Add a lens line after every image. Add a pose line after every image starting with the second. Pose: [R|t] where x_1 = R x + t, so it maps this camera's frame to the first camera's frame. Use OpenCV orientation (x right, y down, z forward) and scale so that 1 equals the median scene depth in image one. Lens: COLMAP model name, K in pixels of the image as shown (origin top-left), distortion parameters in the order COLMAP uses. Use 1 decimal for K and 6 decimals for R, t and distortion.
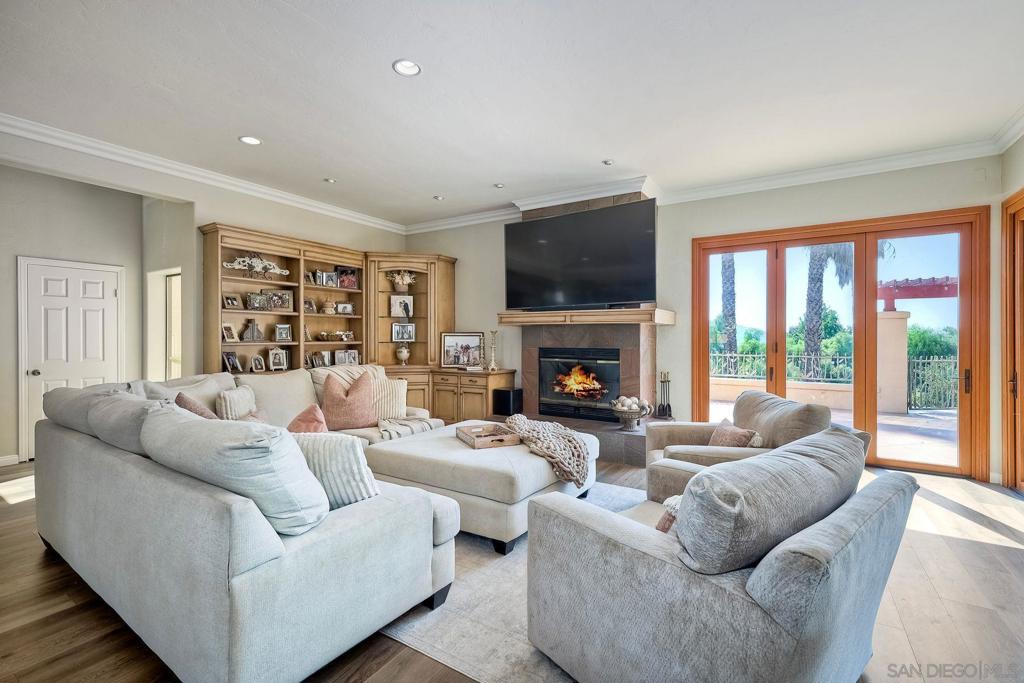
lens RADIAL K [[449.6, 0, 509.1], [0, 449.6, 340.9], [0, 0, 1]] dist [-0.000156, -0.000031]
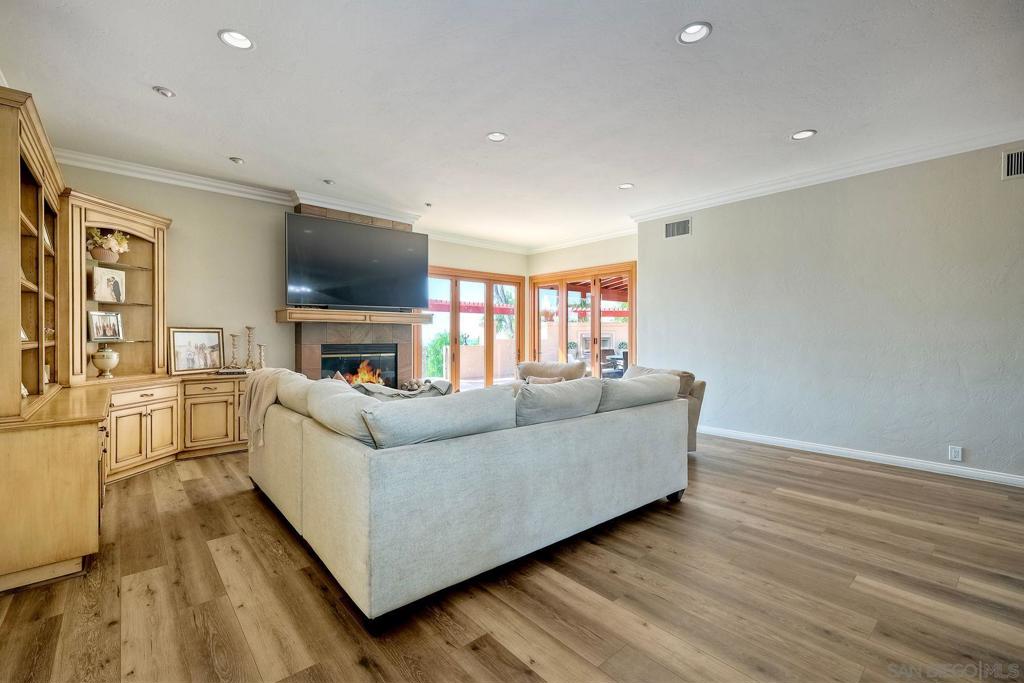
lens RADIAL K [[449.6, 0, 512.3], [0, 449.6, 337.5], [0, 0, 1]] dist [-0.000156, -0.000031]
pose [[0.275599, -0.005158, 0.961259, -0.728428], [0.005739, 0.999977, 0.003720, -0.002037], [-0.961255, 0.004492, 0.275622, 0.280809]]
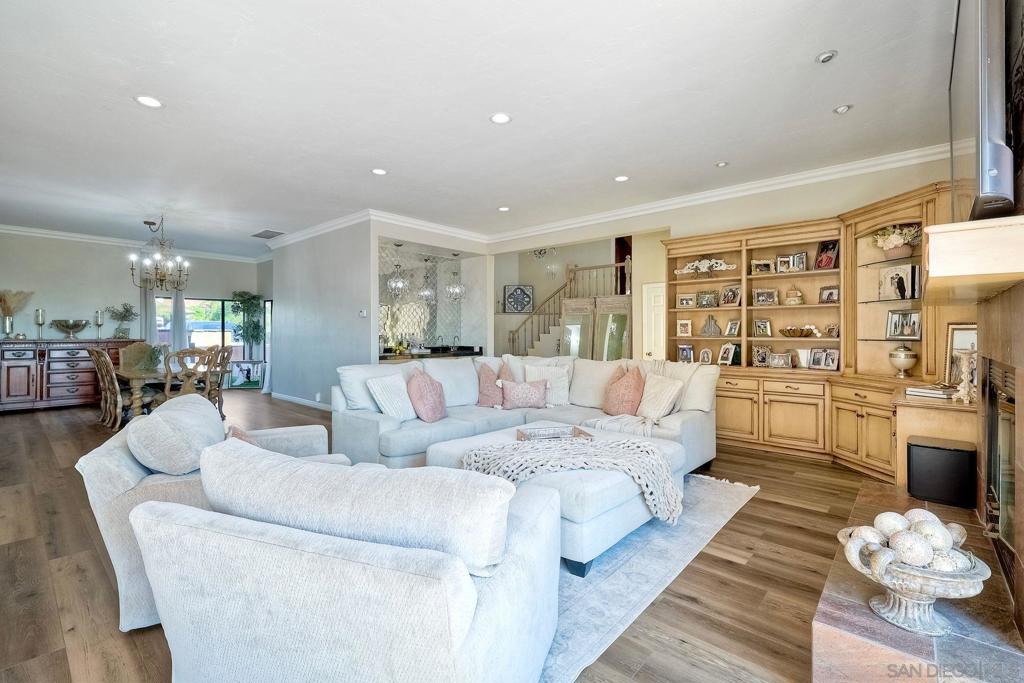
lens RADIAL K [[449.6, 0, 511.5], [0, 449.6, 332.2], [0, 0, 1]] dist [-0.000156, -0.000031]
pose [[-0.152724, -0.000566, -0.988269, 0.488084], [-0.007954, 0.999968, 0.000657, -0.004731], [0.988237, 0.007961, -0.152723, 0.588359]]
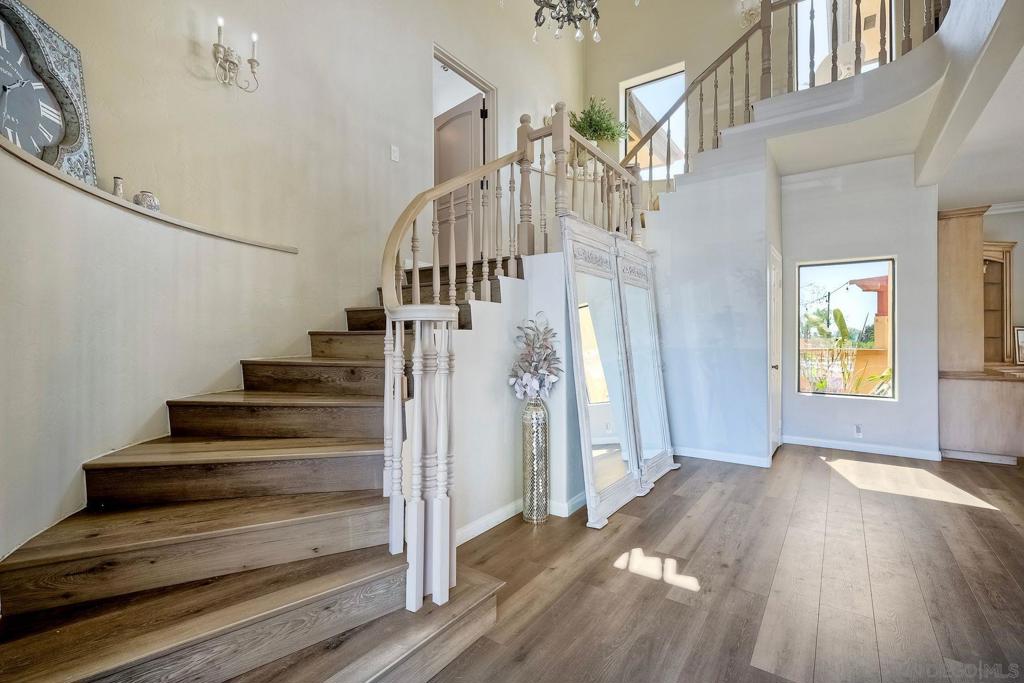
lens RADIAL K [[449.6, 0, 511.7], [0, 449.6, 337.9], [0, 0, 1]] dist [-0.000156, -0.000031]
pose [[0.998667, -0.003627, -0.051485, -1.184590], [0.003048, 0.999931, -0.011313, 0.011955], [0.051523, 0.011141, 0.998610, 0.028260]]
